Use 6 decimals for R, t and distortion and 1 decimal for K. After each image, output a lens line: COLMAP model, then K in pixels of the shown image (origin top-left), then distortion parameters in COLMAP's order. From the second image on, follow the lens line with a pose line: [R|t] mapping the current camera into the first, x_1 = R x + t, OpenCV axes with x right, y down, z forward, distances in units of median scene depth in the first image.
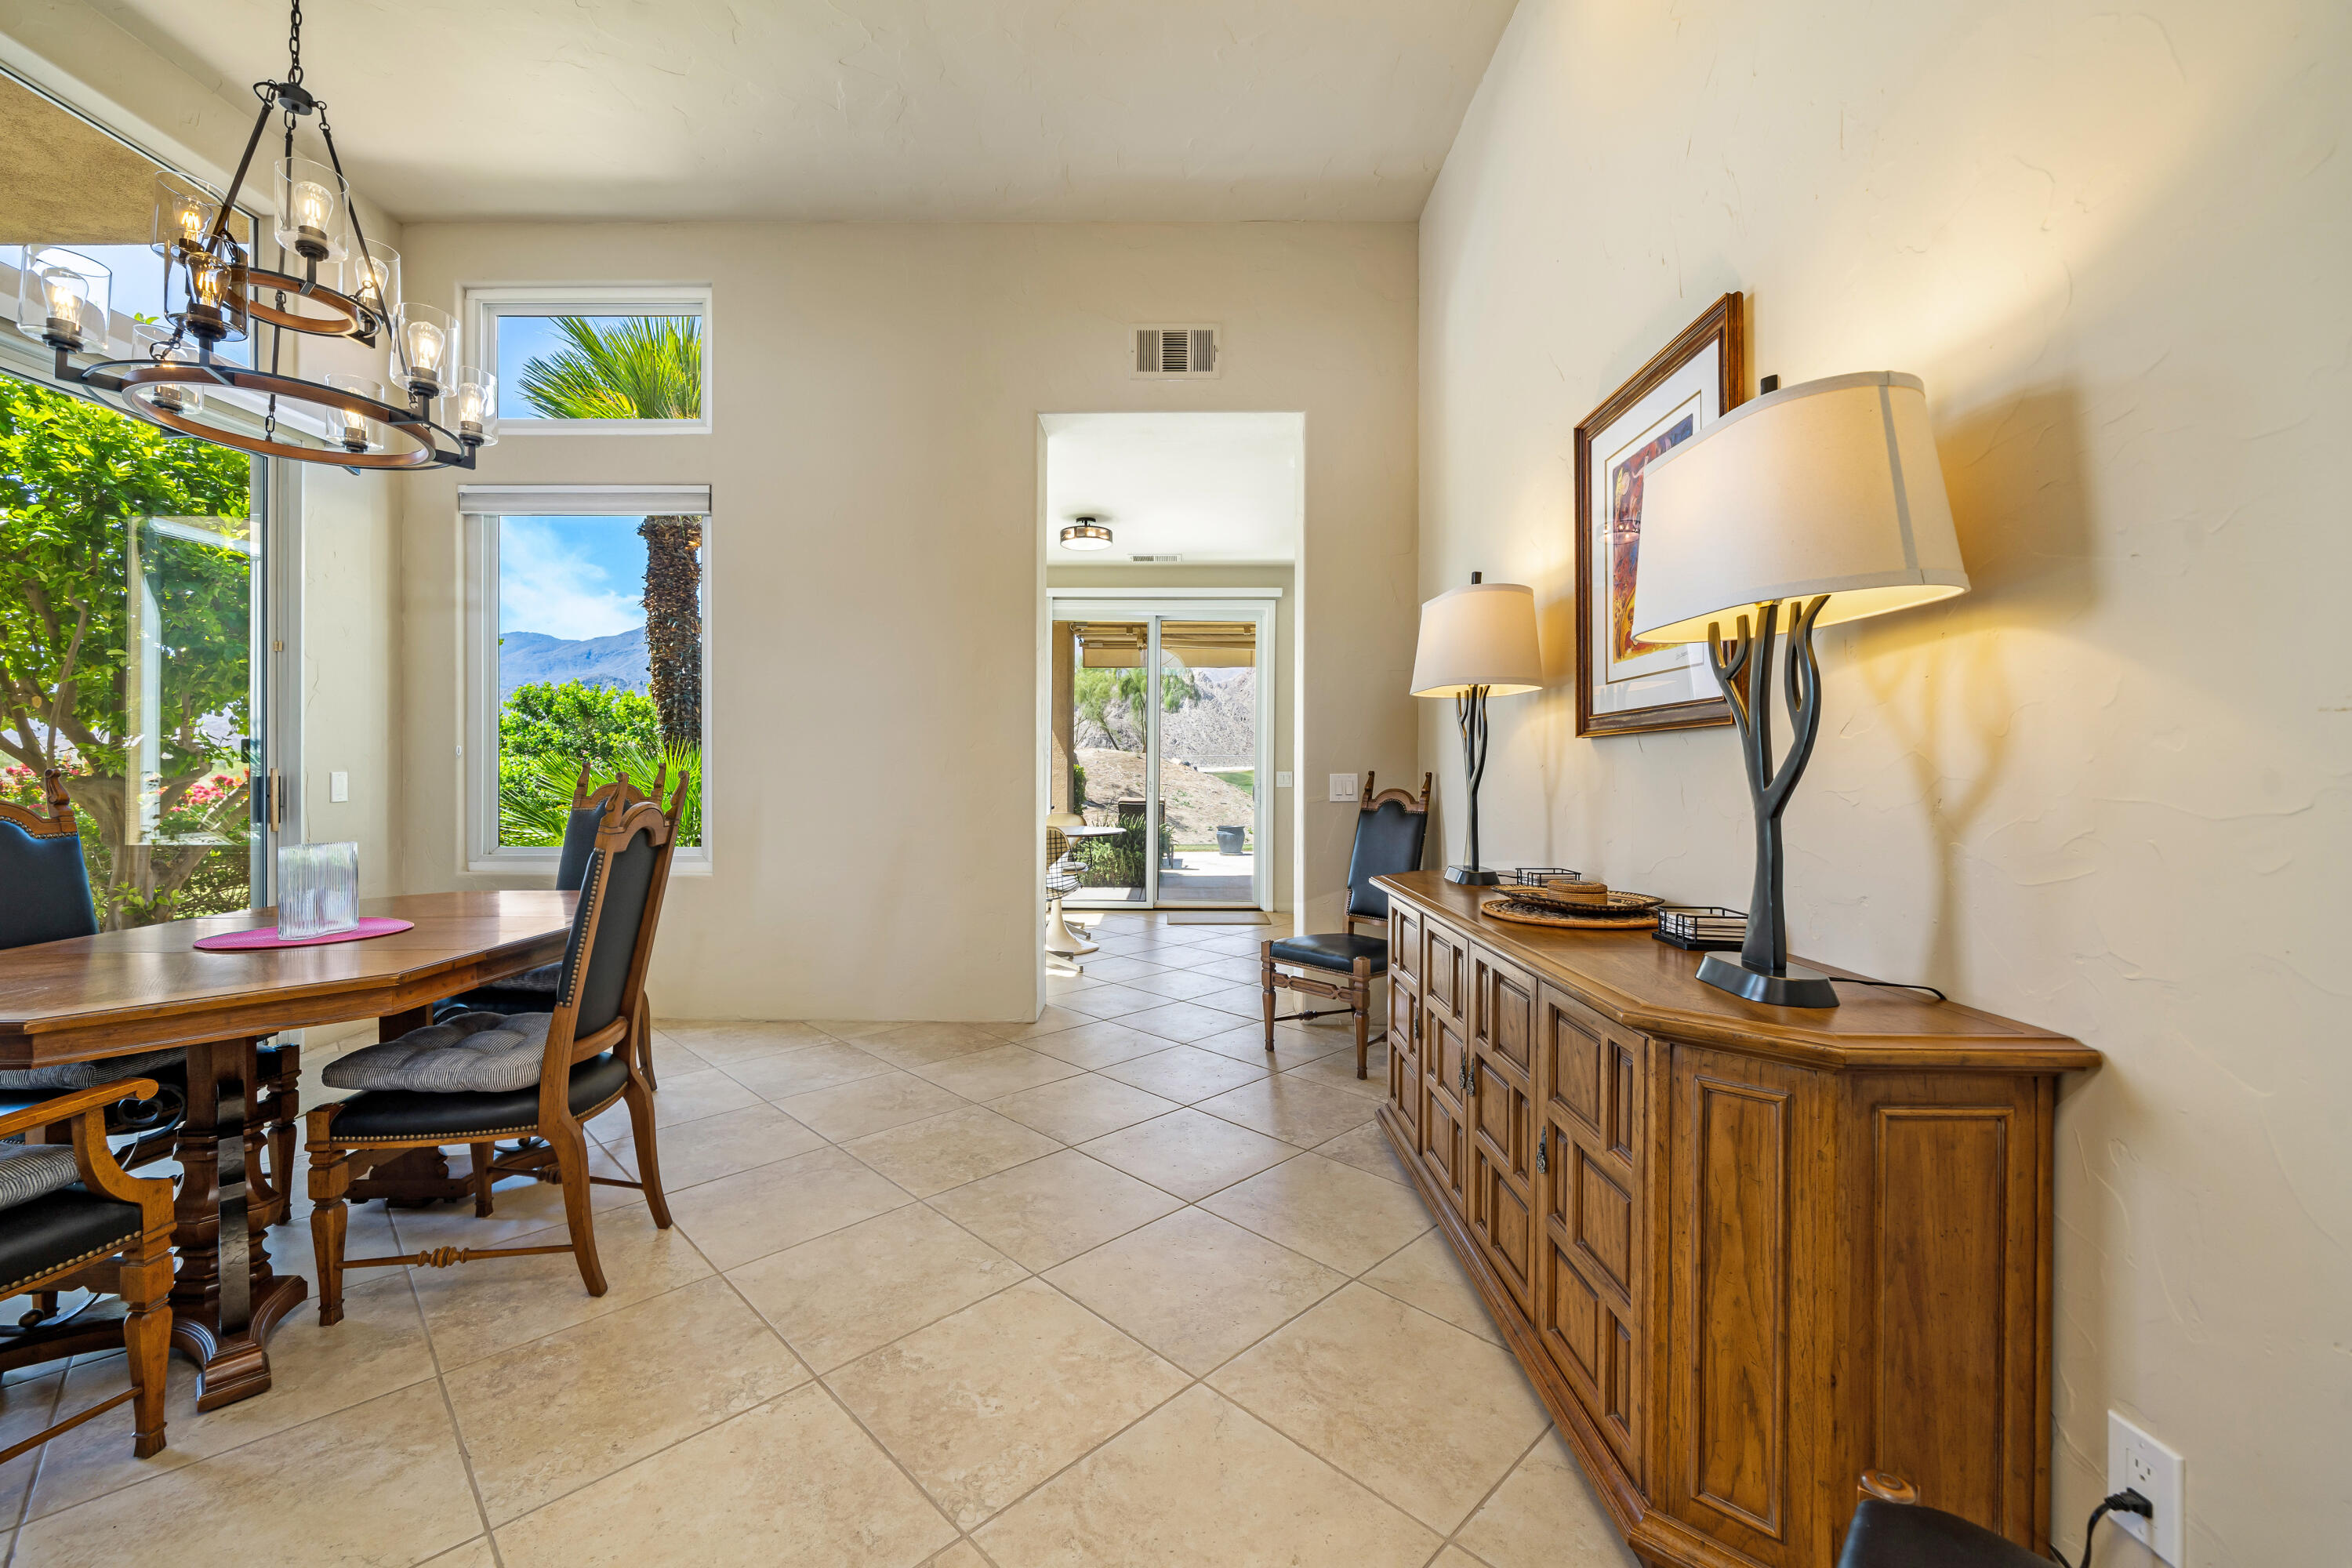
lens RADIAL K [[932.5, 0, 1156.6], [0, 932.5, 767.8], [0, 0, 1]] dist [-0.001786, -0.000237]
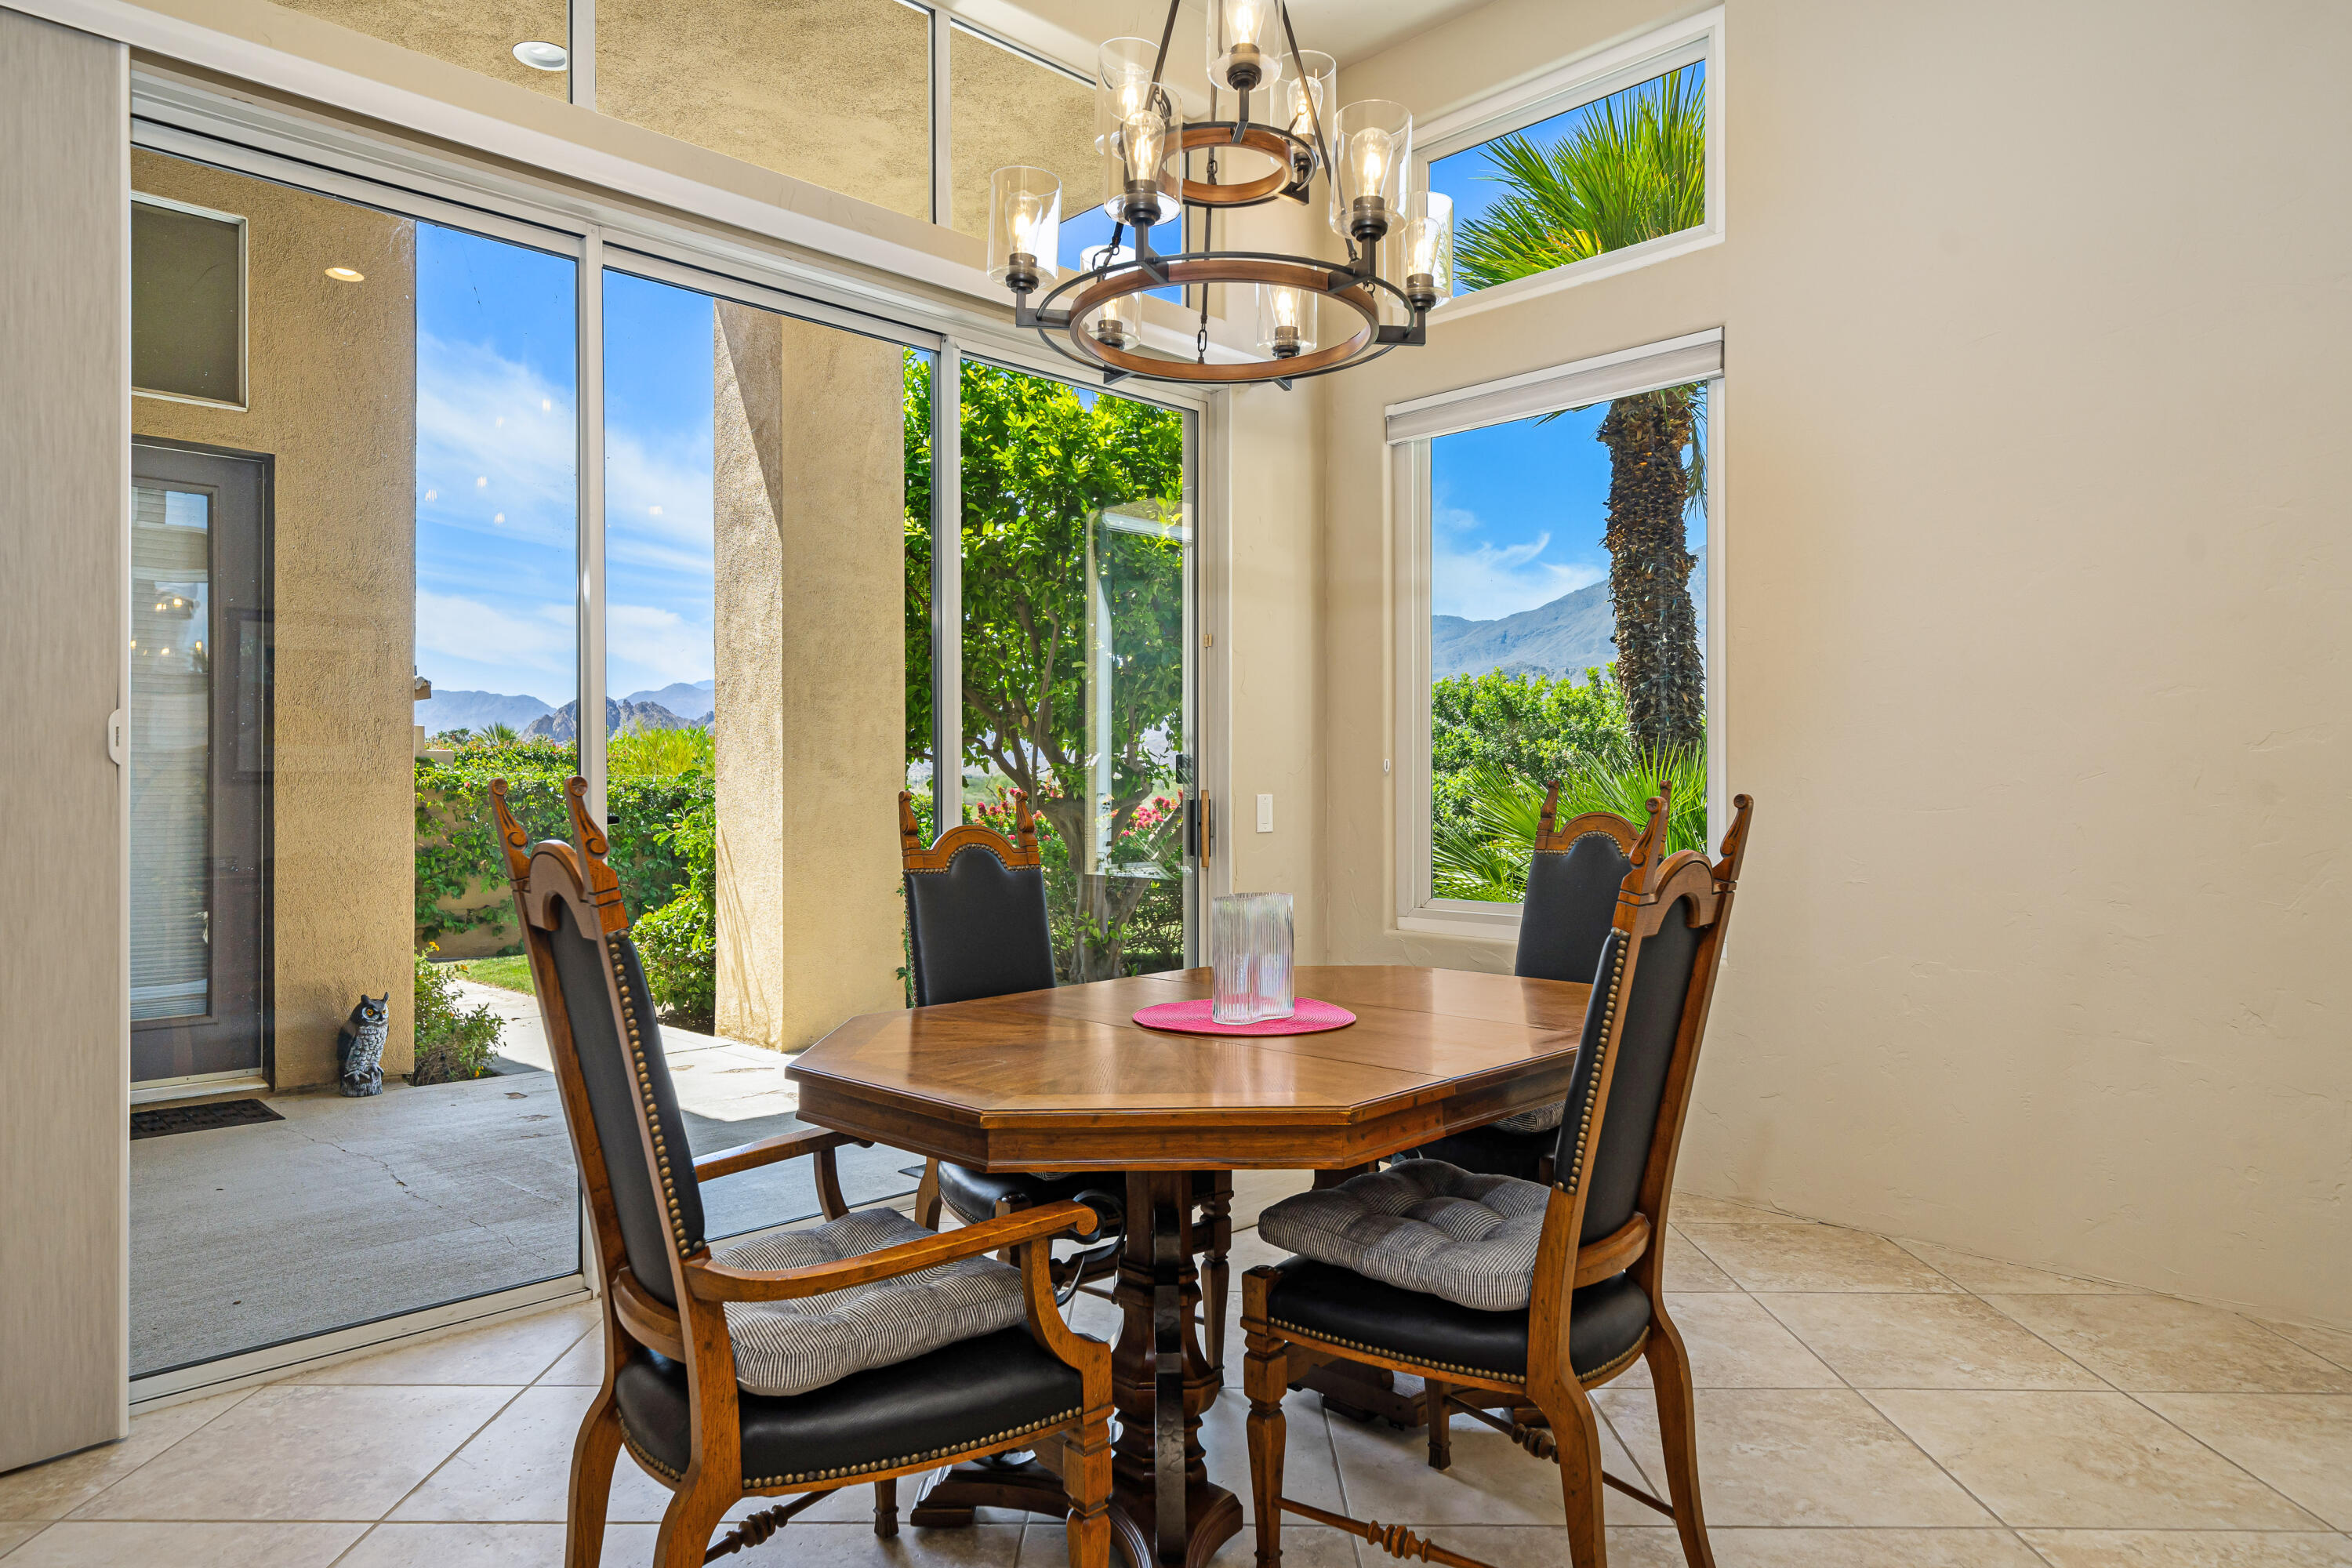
lens RADIAL K [[1403.3, 0, 1193.0], [0, 1403.3, 782.8], [0, 0, 1]] dist [-0.000135, 0.000420]
pose [[0.721585, -0.003883, -0.692315, -0.156194], [0.001627, 0.999991, -0.003913, -0.001214], [0.692324, 0.001697, 0.721584, 0.158244]]
